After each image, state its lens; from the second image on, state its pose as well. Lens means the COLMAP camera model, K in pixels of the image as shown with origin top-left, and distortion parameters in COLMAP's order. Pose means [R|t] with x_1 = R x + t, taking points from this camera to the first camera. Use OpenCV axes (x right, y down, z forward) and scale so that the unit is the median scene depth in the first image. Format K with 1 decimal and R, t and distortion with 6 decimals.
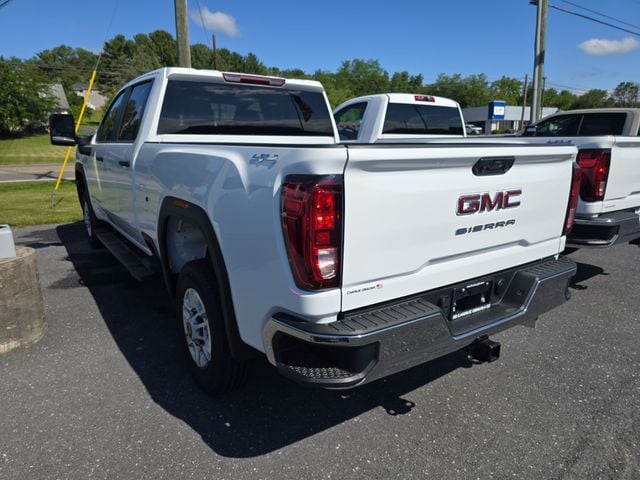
lens RADIAL K [[437.7, 0, 323.4], [0, 437.7, 236.6], [0, 0, 1]] dist [0.026193, -0.024190]
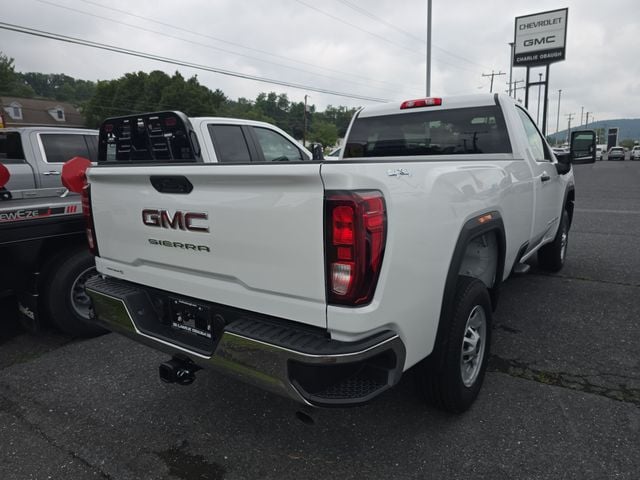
lens RADIAL K [[437.7, 0, 325.2], [0, 437.7, 245.8], [0, 0, 1]] dist [0.026193, -0.024190]
pose [[0.316289, 0.155474, -0.935836, 1.422232], [-0.182592, 0.978011, 0.100770, -0.184178], [0.930925, 0.139003, 0.337723, 0.980434]]
